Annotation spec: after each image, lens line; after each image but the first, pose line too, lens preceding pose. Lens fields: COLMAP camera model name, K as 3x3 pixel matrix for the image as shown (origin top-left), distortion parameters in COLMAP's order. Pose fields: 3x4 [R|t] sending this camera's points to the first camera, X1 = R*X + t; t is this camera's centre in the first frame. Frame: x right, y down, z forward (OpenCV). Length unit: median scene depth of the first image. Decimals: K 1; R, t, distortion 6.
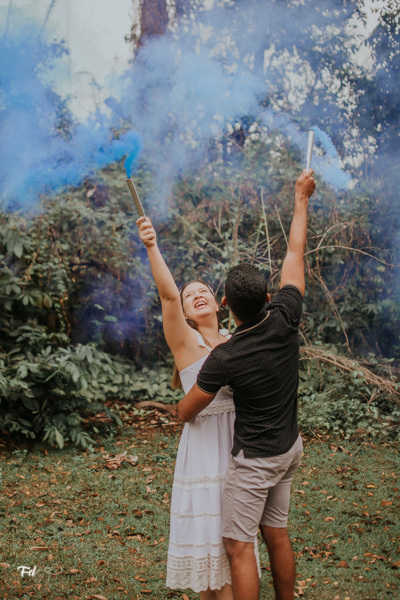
lens RADIAL K [[916.0, 0, 200.0], [0, 916.0, 300.0], [0, 0, 1]] dist [-0.169828, 0.120992]
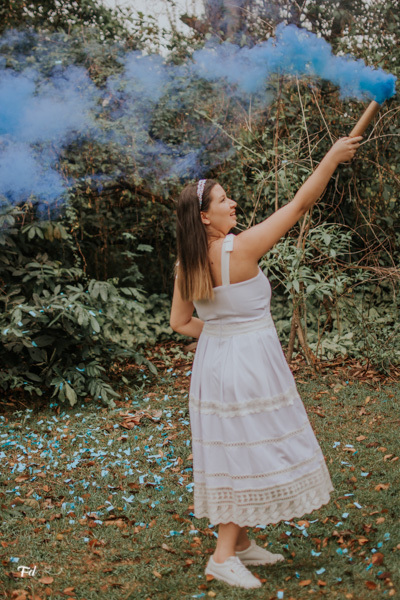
lens RADIAL K [[914.2, 0, 200.0], [0, 914.2, 300.0], [0, 0, 1]] dist [-0.171050, 0.114568]
pose [[0.985263, -0.059468, -0.160375, 0.094883], [0.070370, 0.995518, 0.063180, 0.019971], [0.155899, -0.073534, 0.985032, 0.182625]]
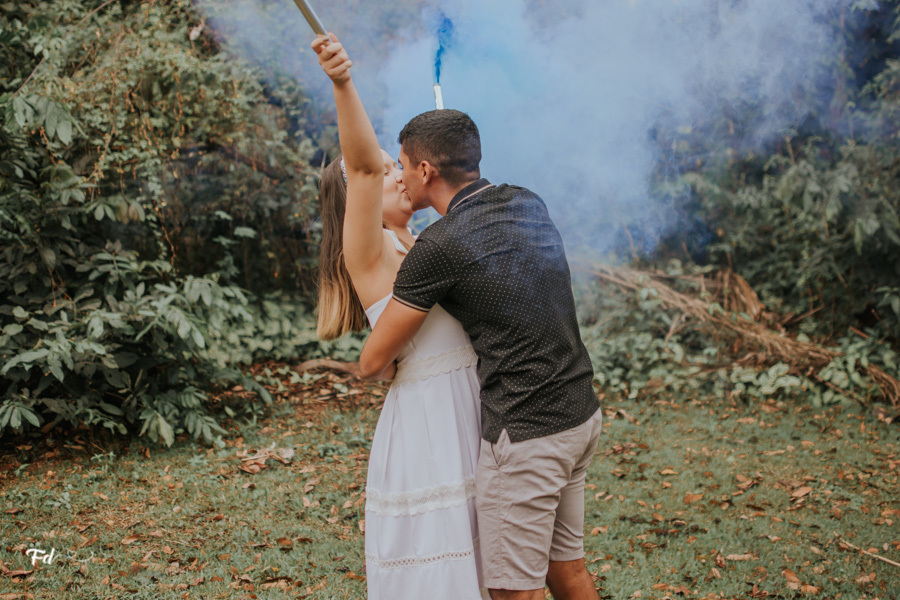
lens RADIAL K [[1374.0, 0, 455.1], [0, 1374.0, 289.3], [0, 0, 1]] dist [-0.169828, 0.120992]
pose [[0.997394, -0.071553, 0.009269, 0.037678], [0.070815, 0.995421, 0.064208, 0.009918], [-0.013821, -0.063385, 0.997893, 0.067826]]
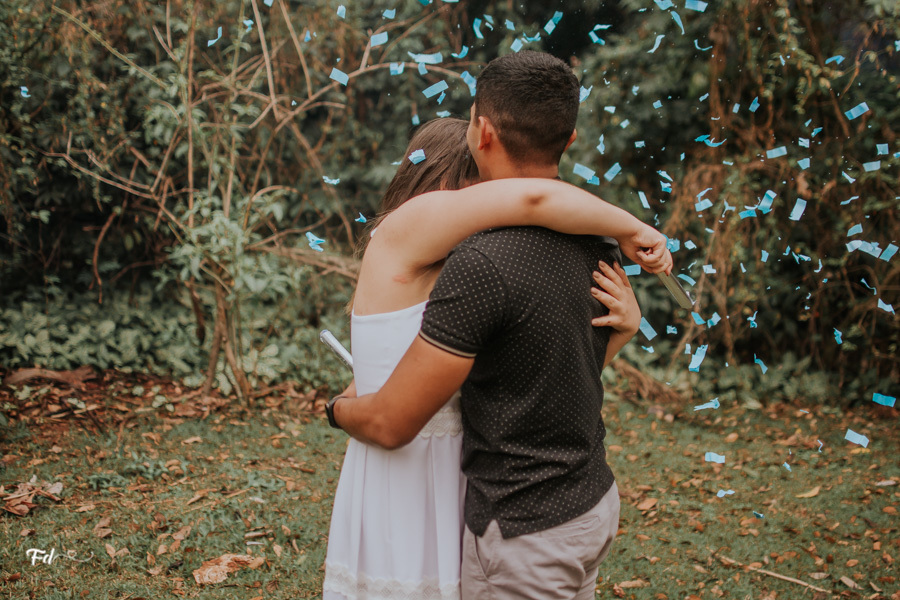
lens RADIAL K [[1371.3, 0, 450.0], [0, 1371.3, 300.0], [0, 0, 1]] dist [-0.171050, 0.114568]
pose [[0.940642, -0.086443, 0.328208, -0.094782], [0.053953, 0.992810, 0.106856, -0.003431], [-0.335085, -0.082805, 0.938542, 0.187501]]
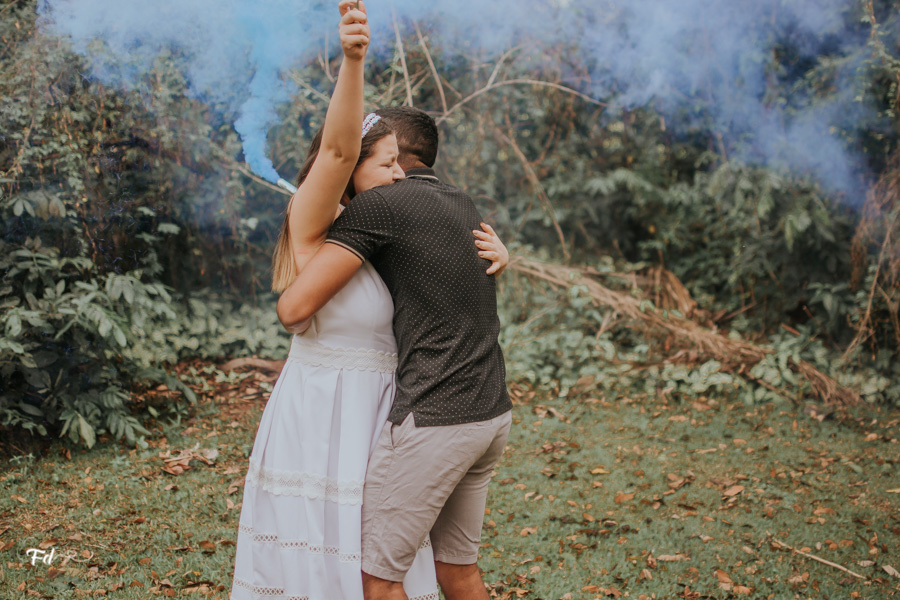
lens RADIAL K [[1371.3, 0, 450.0], [0, 1371.3, 300.0], [0, 0, 1]] dist [-0.171050, 0.114568]
pose [[0.995885, -0.073363, 0.053210, 0.041633], [0.069213, 0.994701, 0.076027, 0.012437], [-0.058505, -0.072031, 0.995685, 0.084479]]
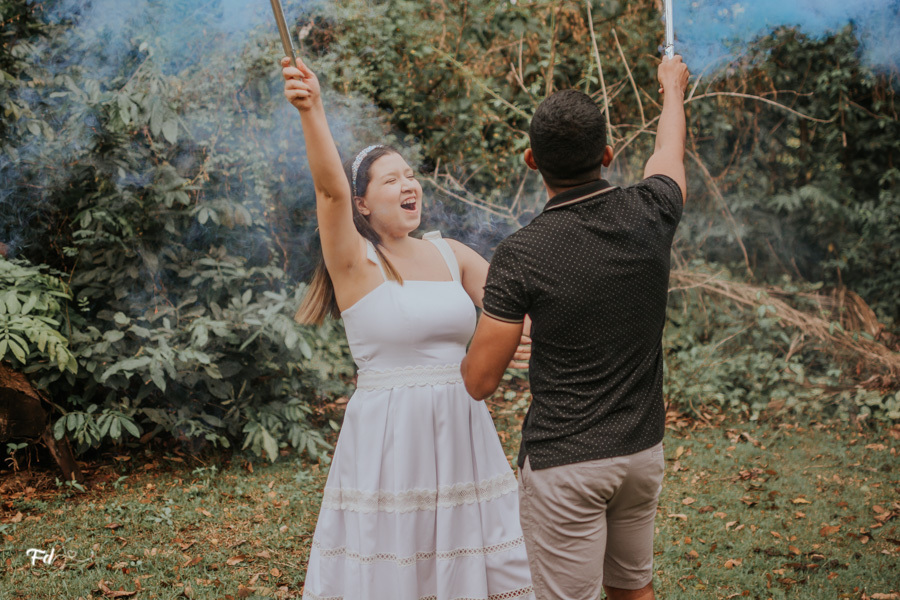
lens RADIAL K [[1371.3, 0, 450.0], [0, 1371.3, 300.0], [0, 0, 1]] dist [-0.171050, 0.114568]
pose [[0.997264, -0.052627, -0.051907, 0.013338], [0.055742, 0.996609, 0.060521, 0.009783], [0.048546, -0.063249, 0.996816, 0.109443]]
